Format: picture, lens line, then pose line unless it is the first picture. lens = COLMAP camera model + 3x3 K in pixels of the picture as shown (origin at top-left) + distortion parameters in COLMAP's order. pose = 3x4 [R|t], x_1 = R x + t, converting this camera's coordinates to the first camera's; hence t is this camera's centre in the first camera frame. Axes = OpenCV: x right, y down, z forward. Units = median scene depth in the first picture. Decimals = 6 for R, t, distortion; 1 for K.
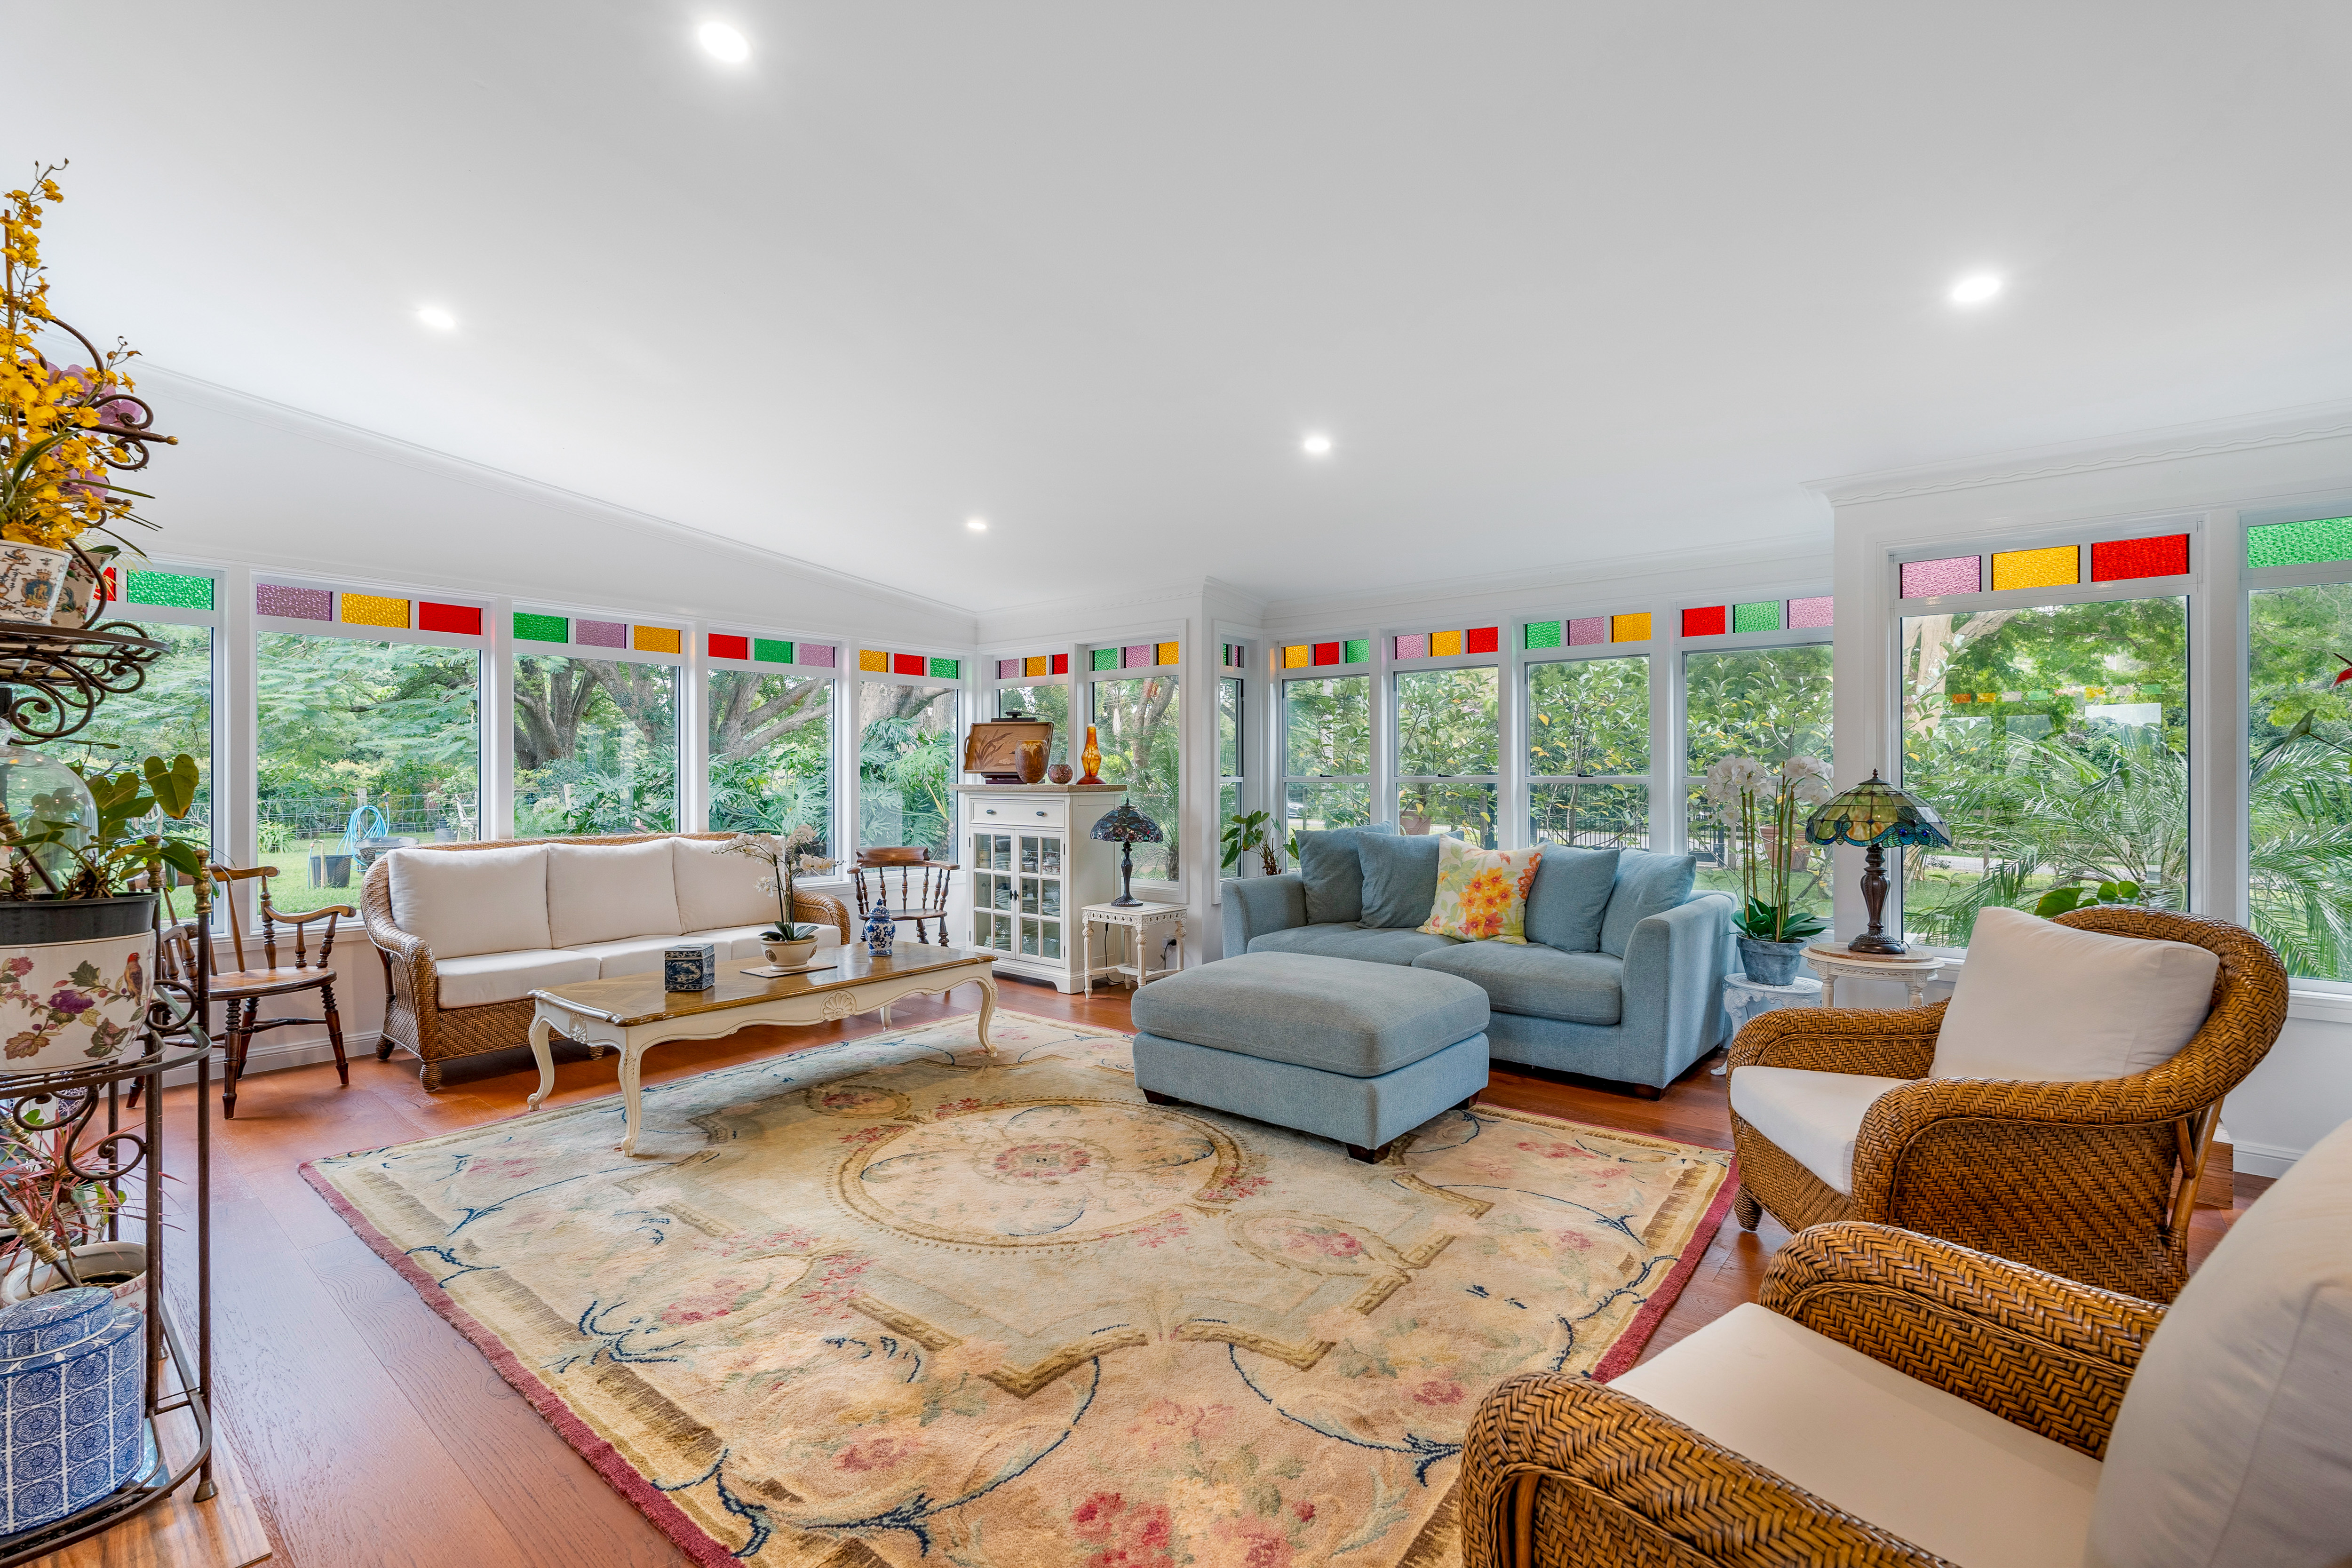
lens RADIAL K [[1024.5, 0, 1231.0], [0, 1024.5, 824.8], [0, 0, 1]] dist [-0.019900, -0.000390]
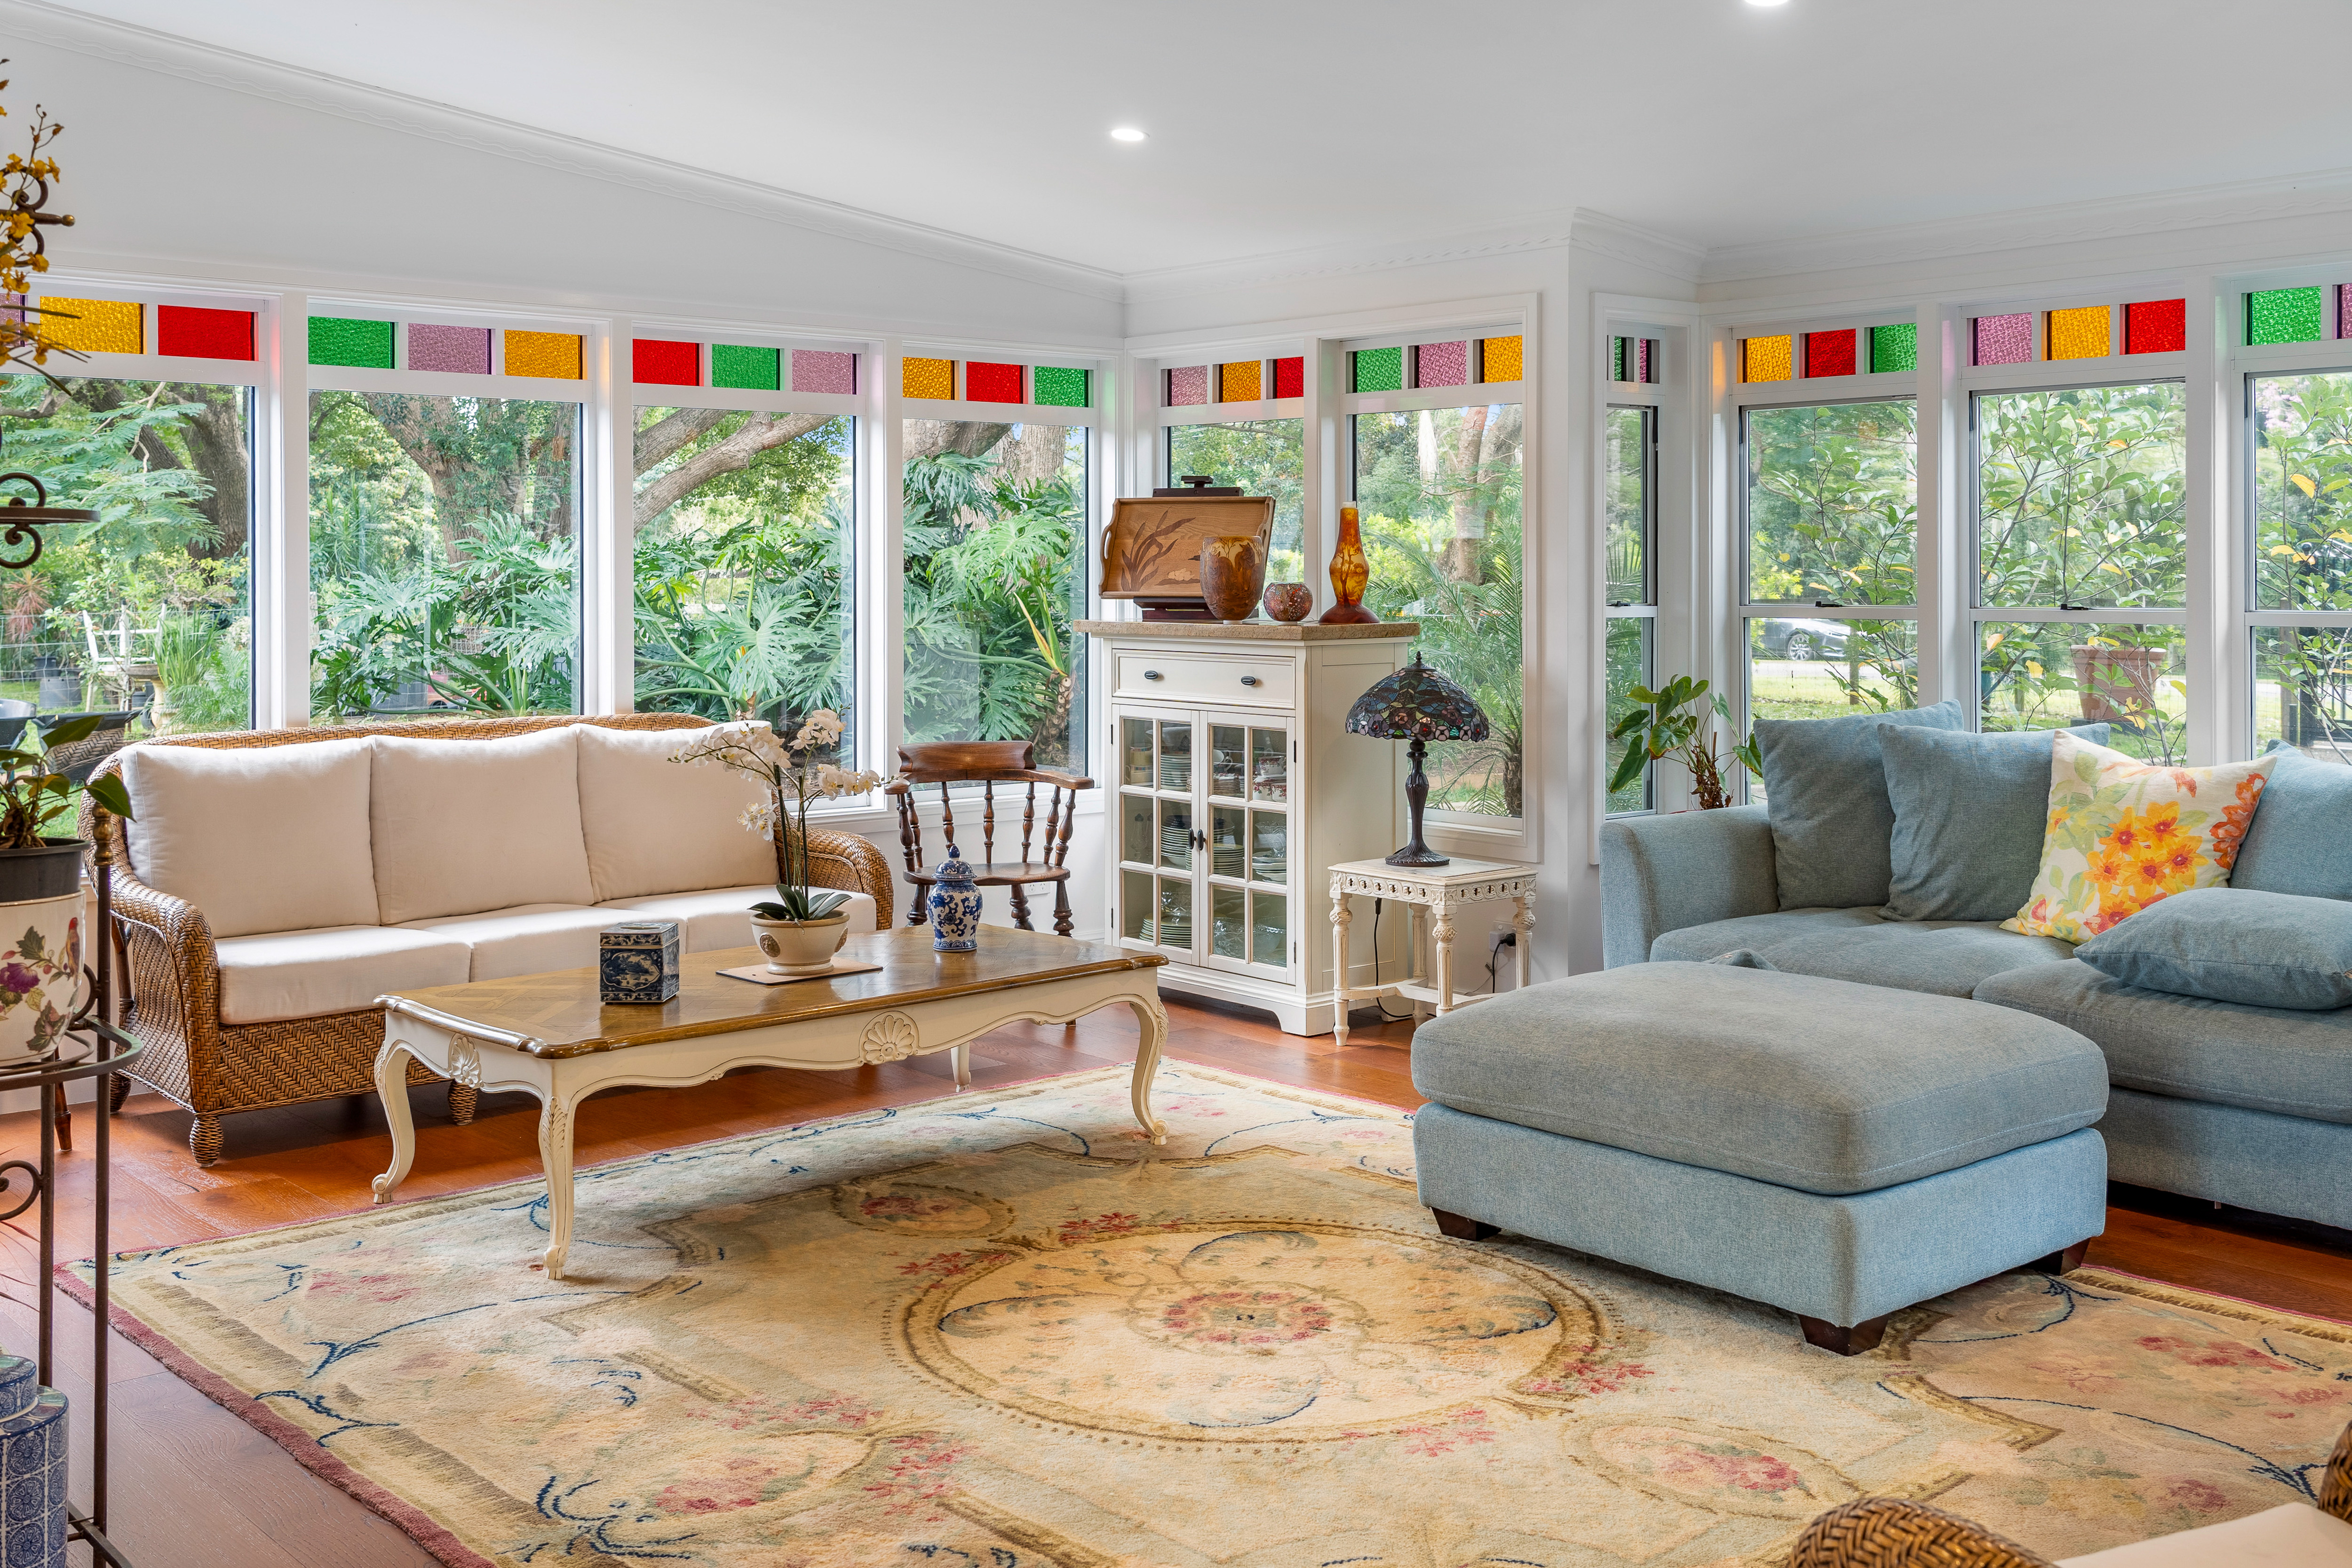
lens RADIAL K [[2345.6, 0, 1178.5], [0, 2345.6, 782.4], [0, 0, 1]] dist [-0.019232, 0.000000]
pose [[0.976666, 0.010312, -0.214517, 0.042870], [-0.000235, 0.998897, 0.046951, -0.022256], [0.214764, -0.045805, 0.975591, -0.208435]]
